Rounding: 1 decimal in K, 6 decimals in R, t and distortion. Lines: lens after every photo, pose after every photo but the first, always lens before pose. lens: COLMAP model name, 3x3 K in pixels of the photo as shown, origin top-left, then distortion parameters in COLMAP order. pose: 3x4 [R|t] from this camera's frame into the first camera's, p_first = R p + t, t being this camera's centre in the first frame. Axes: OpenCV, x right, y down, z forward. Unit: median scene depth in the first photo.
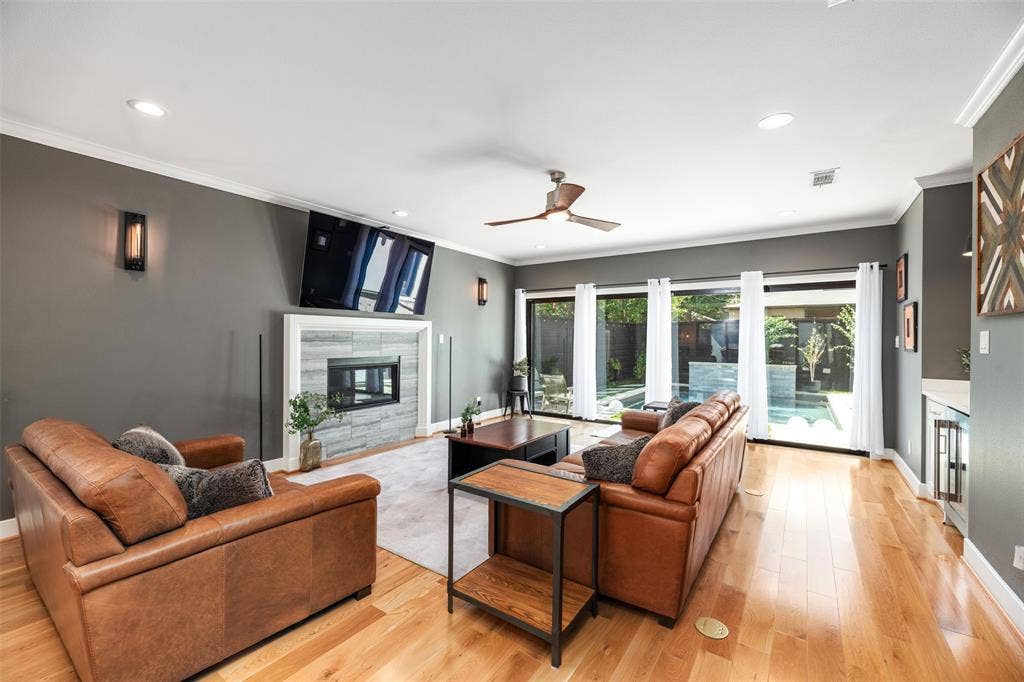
lens RADIAL K [[416.6, 0, 509.5], [0, 416.6, 337.0], [0, 0, 1]] dist [0.000112, 0.000575]
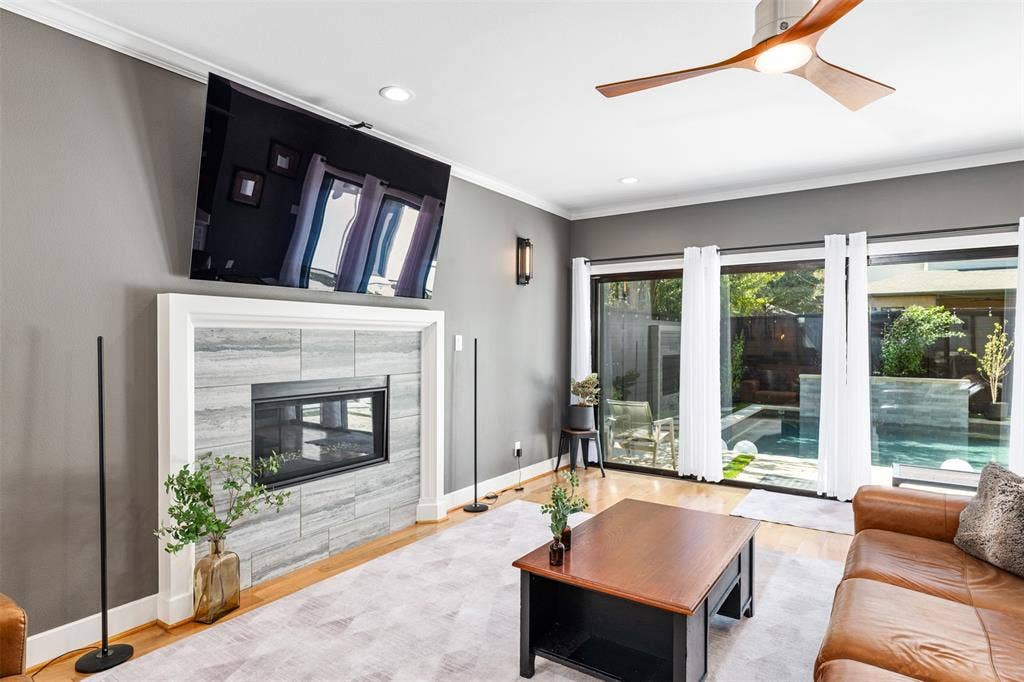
lens RADIAL K [[553.8, 0, 510.6], [0, 553.8, 345.9], [0, 0, 1]] dist [0.002797, -0.000157]
pose [[0.999964, -0.003979, 0.007463, -0.106898], [0.003870, 0.999887, 0.014547, -0.002236], [-0.007520, -0.014518, 0.999866, 0.272948]]
